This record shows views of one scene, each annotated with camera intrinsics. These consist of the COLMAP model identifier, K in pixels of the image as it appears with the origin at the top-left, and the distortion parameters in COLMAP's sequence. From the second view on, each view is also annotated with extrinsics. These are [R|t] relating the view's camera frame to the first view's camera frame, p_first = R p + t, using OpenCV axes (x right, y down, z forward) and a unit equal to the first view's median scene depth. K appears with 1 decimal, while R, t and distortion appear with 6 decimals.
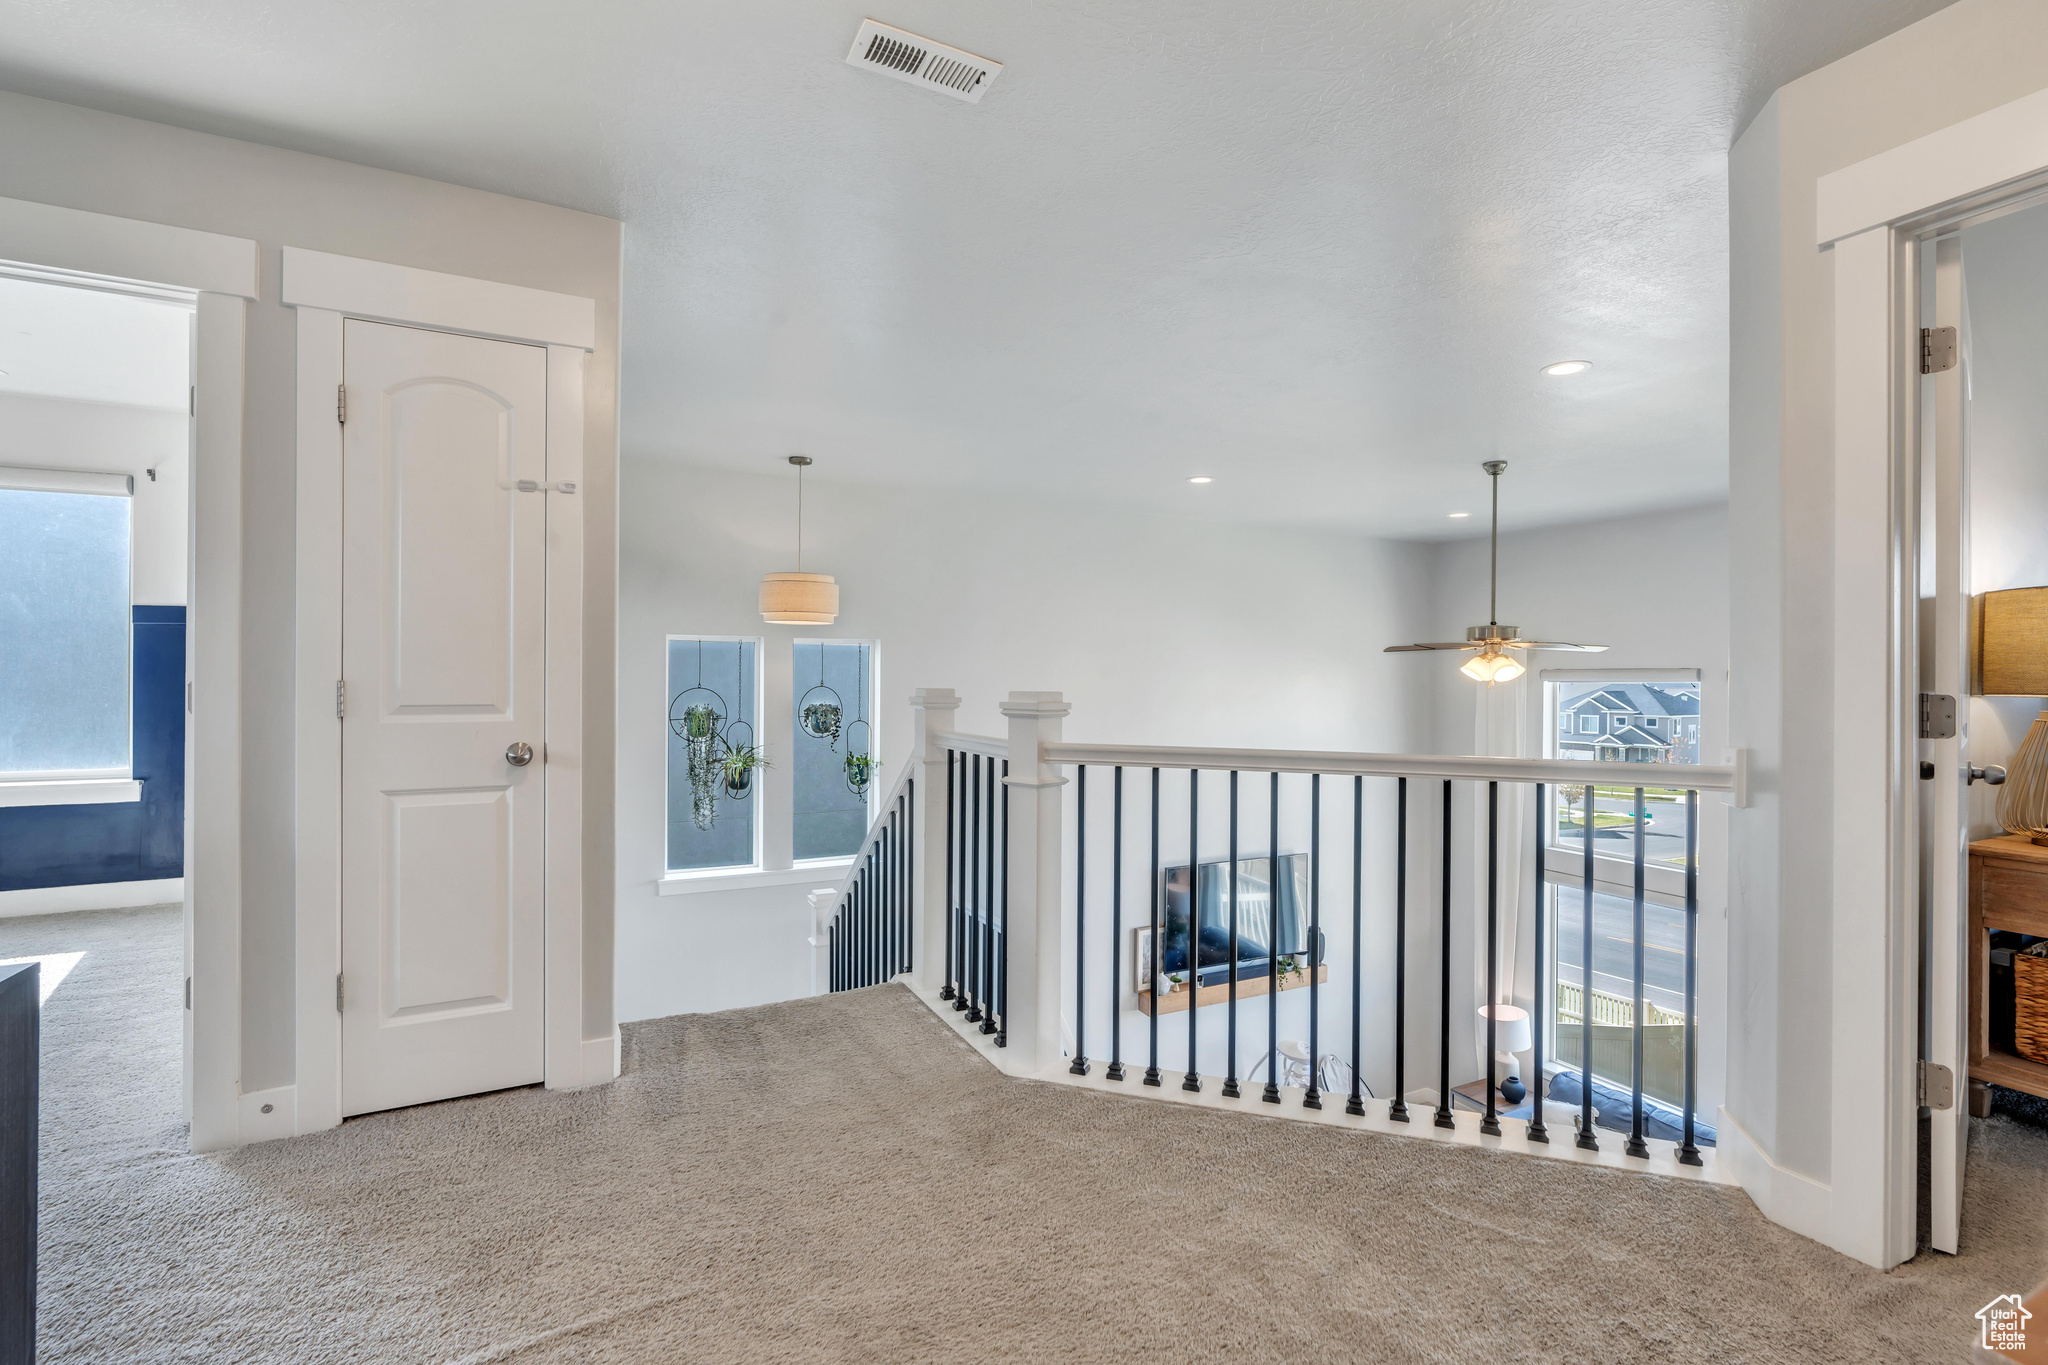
lens RADIAL K [[924.4, 0, 1032.0], [0, 924.4, 671.1], [0, 0, 1]] dist [-0.003669, 0.000546]
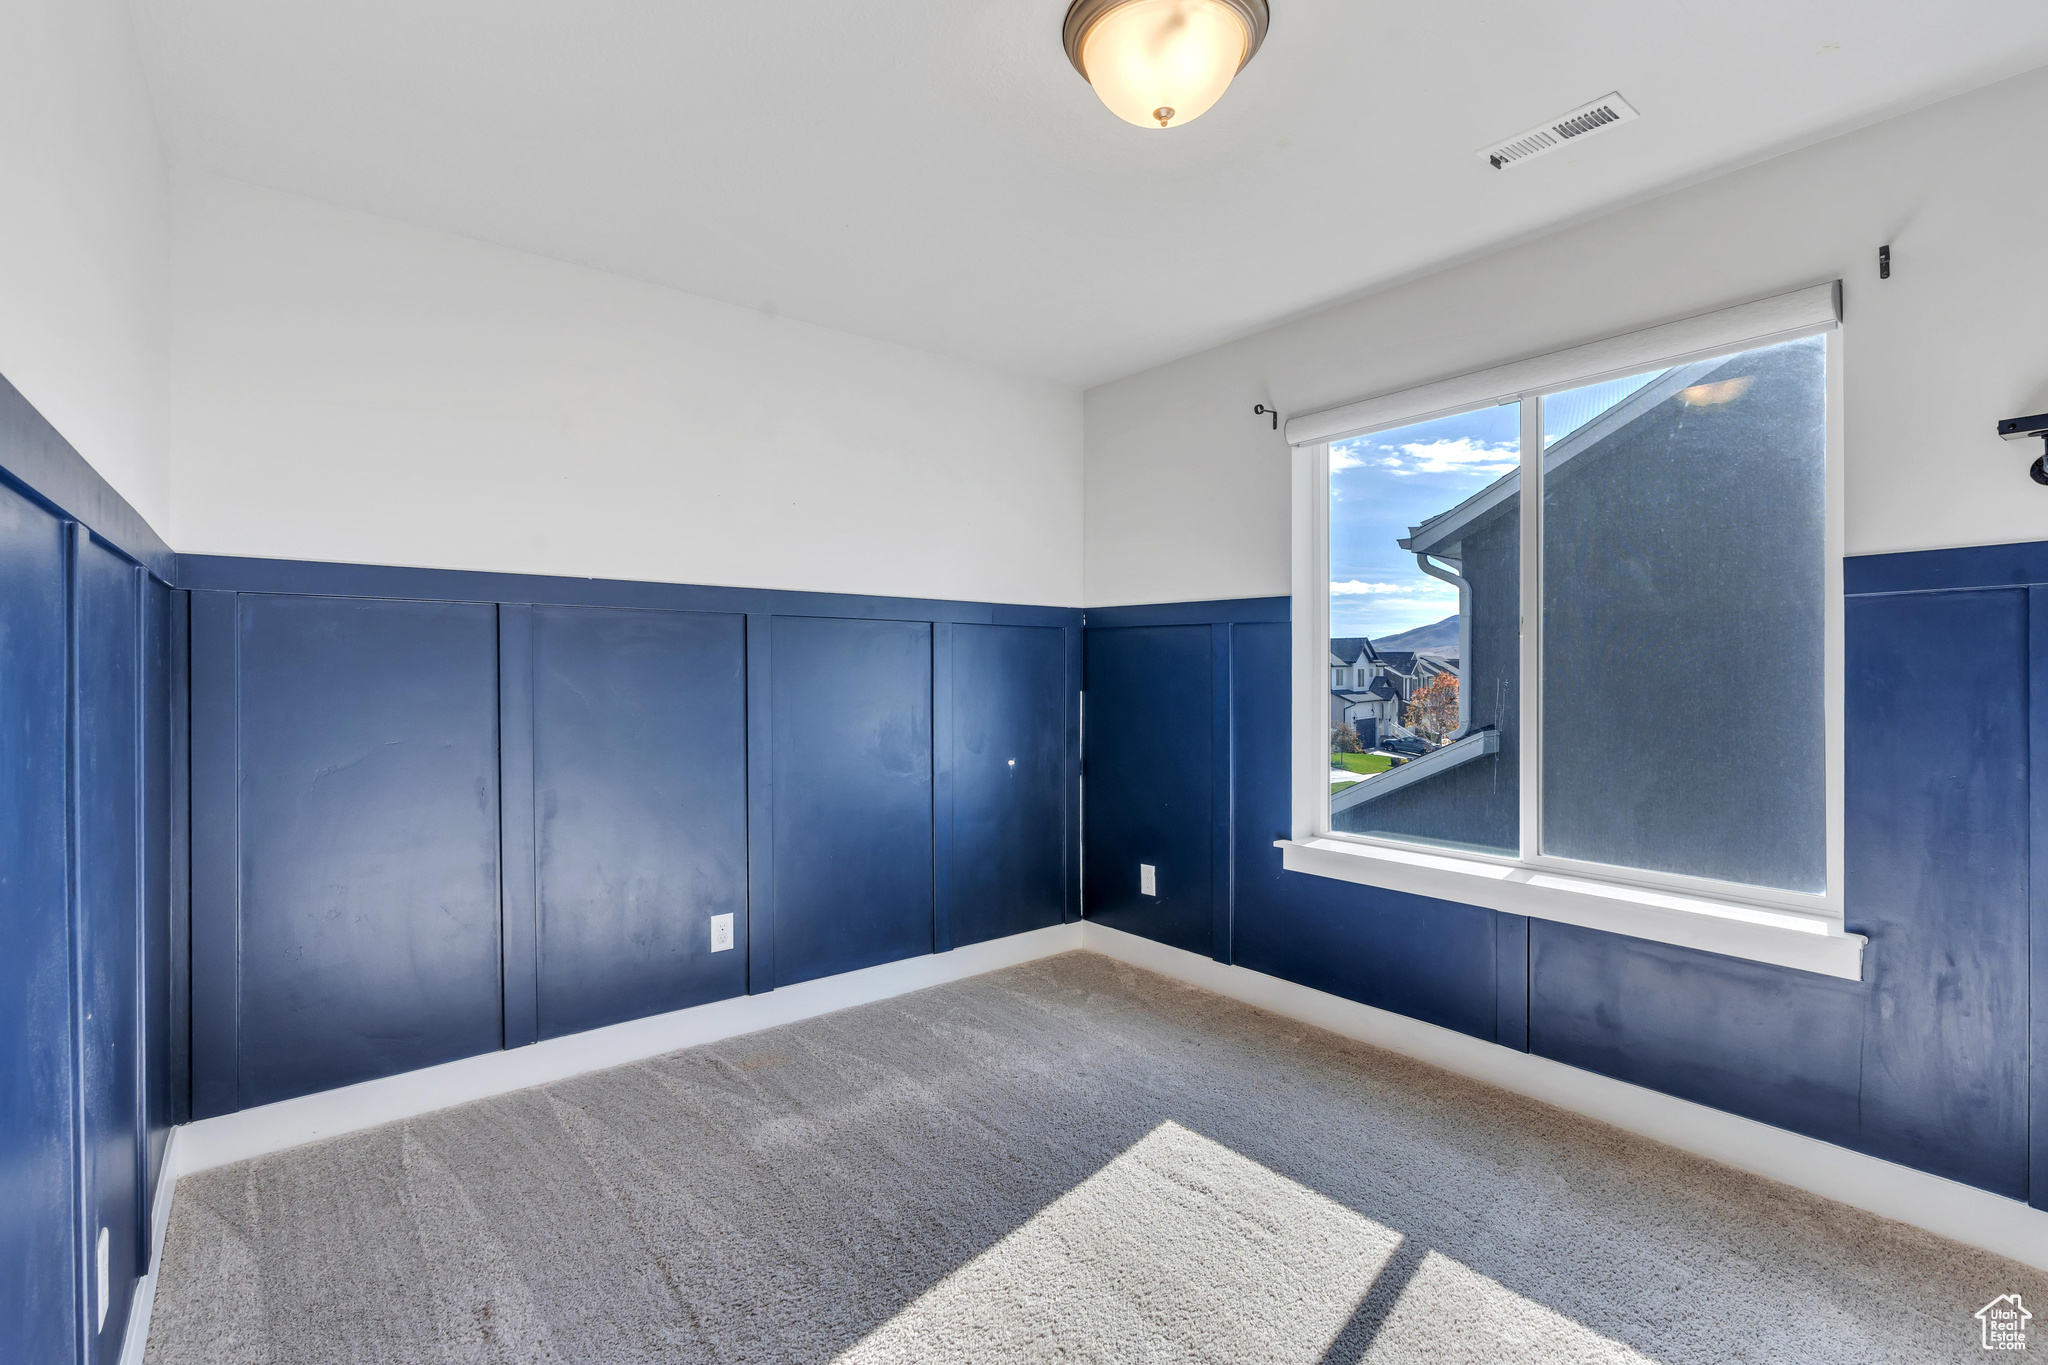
lens RADIAL K [[924.4, 0, 1032.0], [0, 924.4, 671.1], [0, 0, 1]] dist [-0.003669, 0.000546]
pose [[0.191477, -0.007677, -0.981467, -0.599431], [-0.000385, 0.999969, -0.007897, -0.009696], [0.981497, 0.001890, 0.191468, 0.509796]]
